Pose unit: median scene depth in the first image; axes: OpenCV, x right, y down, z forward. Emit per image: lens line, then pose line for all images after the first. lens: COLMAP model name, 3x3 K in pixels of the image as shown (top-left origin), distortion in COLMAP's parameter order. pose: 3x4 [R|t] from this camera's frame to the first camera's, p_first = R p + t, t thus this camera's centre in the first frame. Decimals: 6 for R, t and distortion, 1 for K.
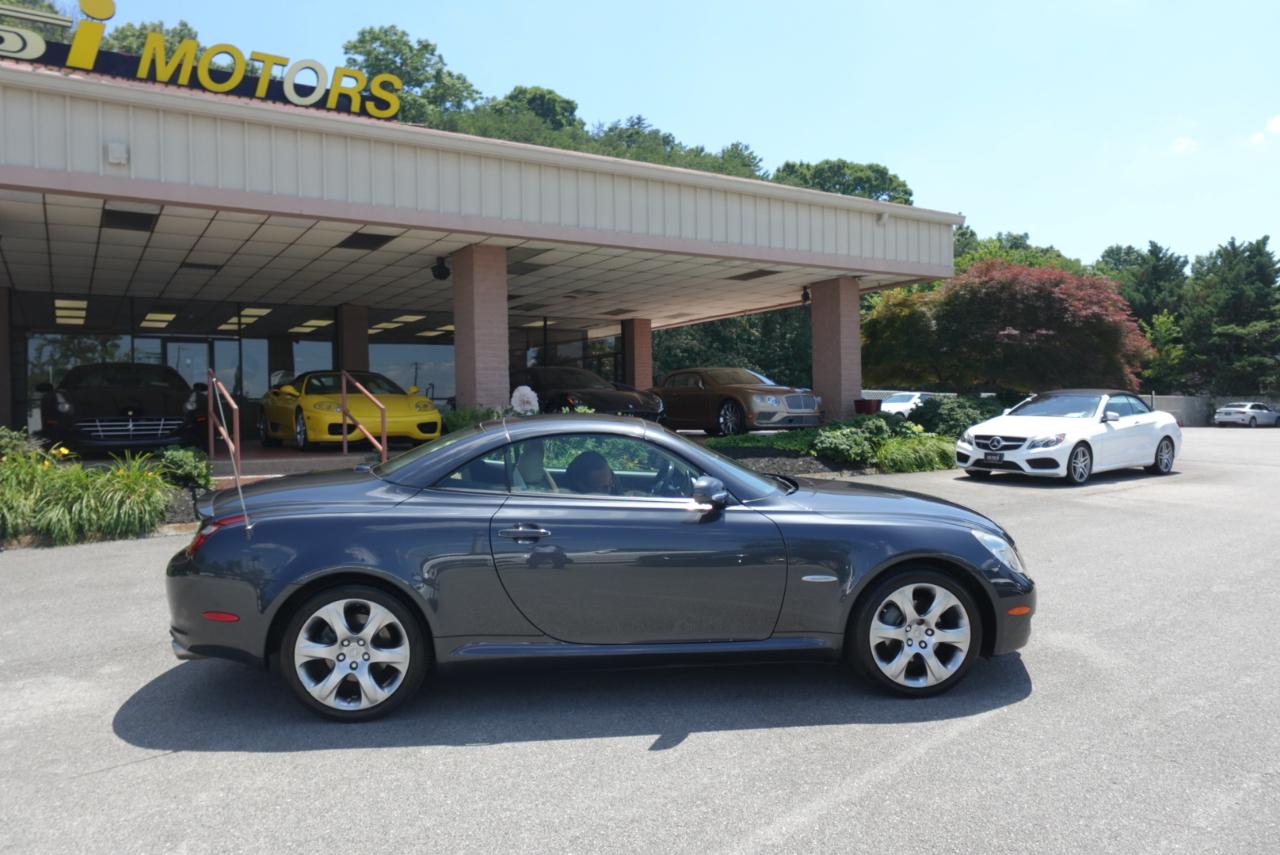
lens RADIAL K [[918.8, 0, 644.5], [0, 918.8, 430.7], [0, 0, 1]] dist [-0.007578, 0.009087]
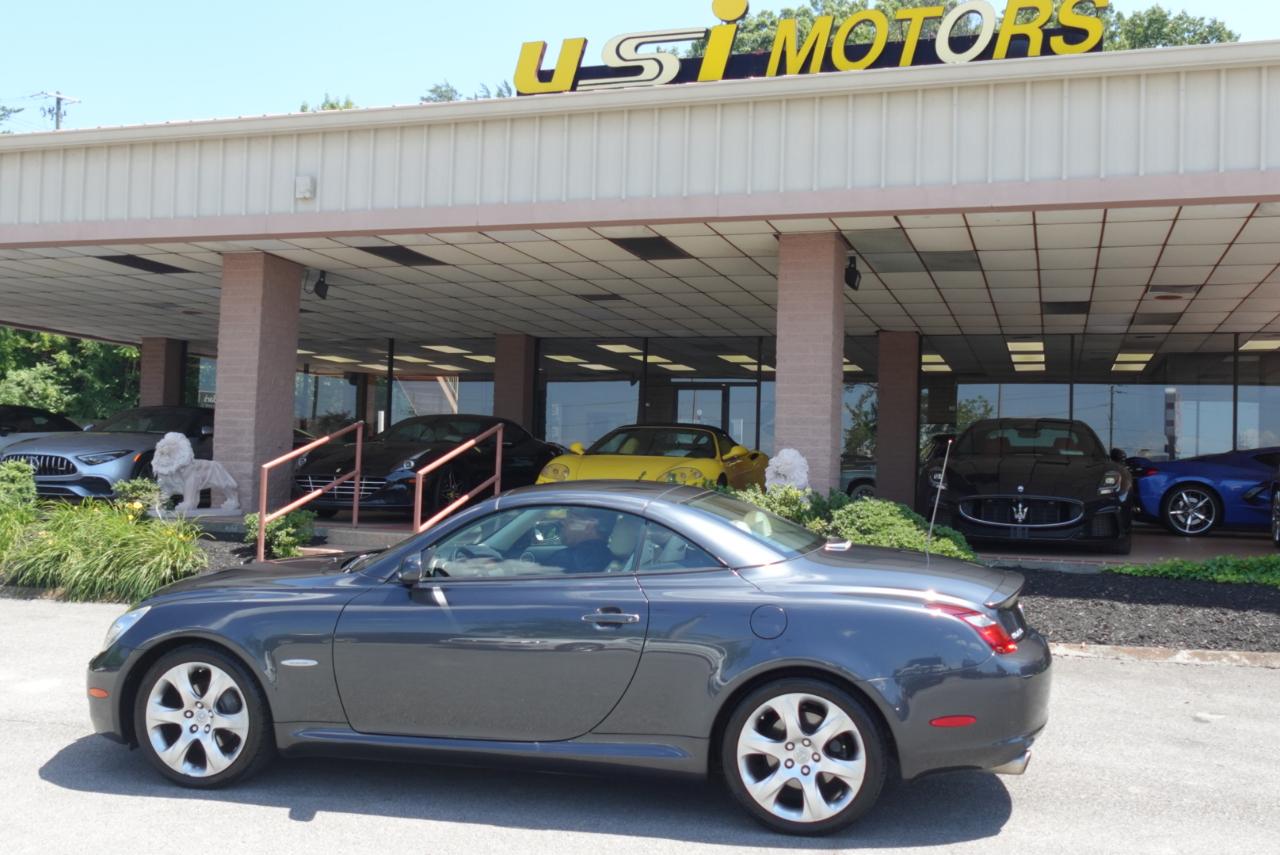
lens RADIAL K [[1228.4, 0, 657.2], [0, 1228.4, 462.8], [0, 0, 1]] dist [-0.007646, 0.000000]
pose [[0.632651, 0.026554, -0.773981, 0.375065], [-0.052179, 0.998602, -0.008391, -0.021365], [0.772677, 0.045694, 0.633153, 0.312918]]
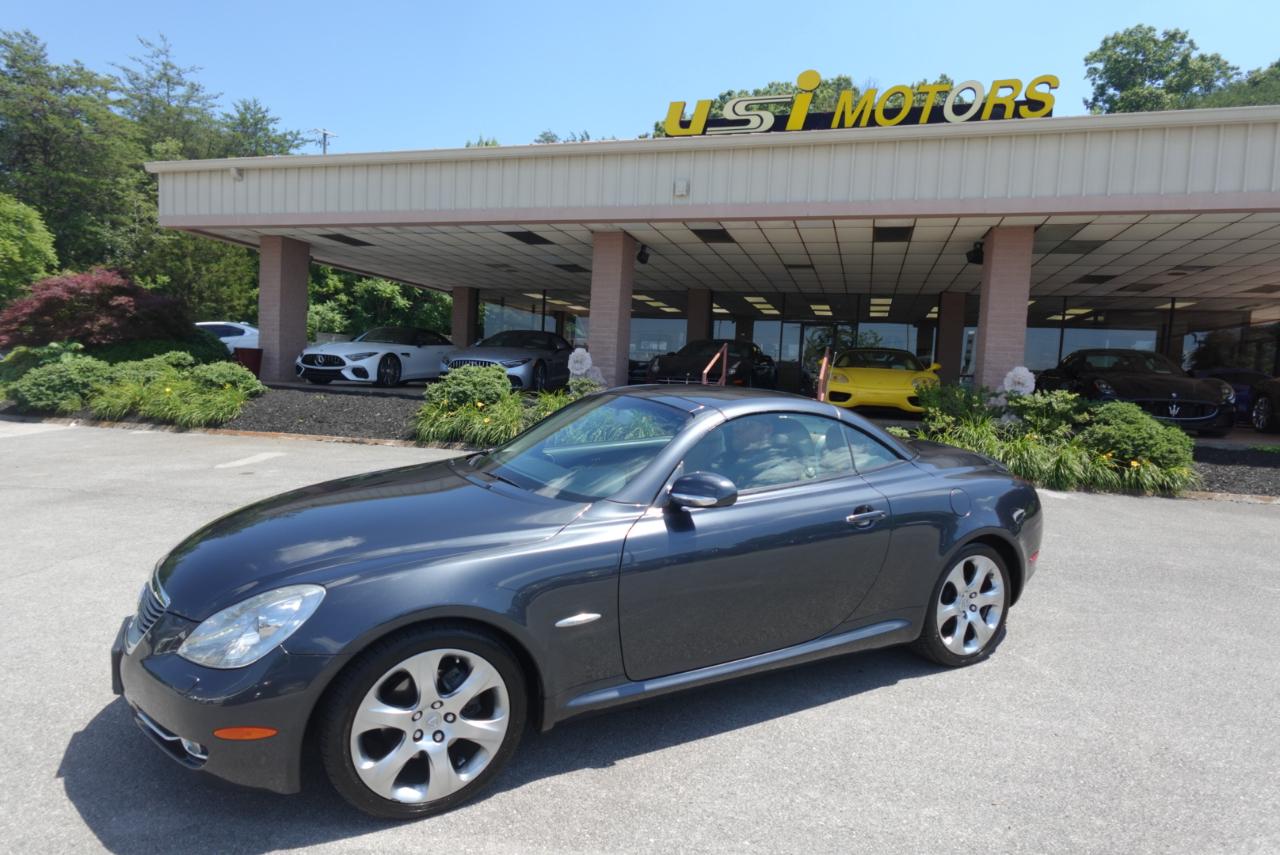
lens RADIAL K [[722.7, 0, 645.2], [0, 722.7, 431.2], [0, 0, 1]] dist [0.002330, -0.001816]
pose [[0.648533, 0.103940, -0.754057, 0.160474], [-0.070064, 0.994579, 0.076835, -0.008499], [0.757955, 0.003002, 0.652299, 0.147256]]
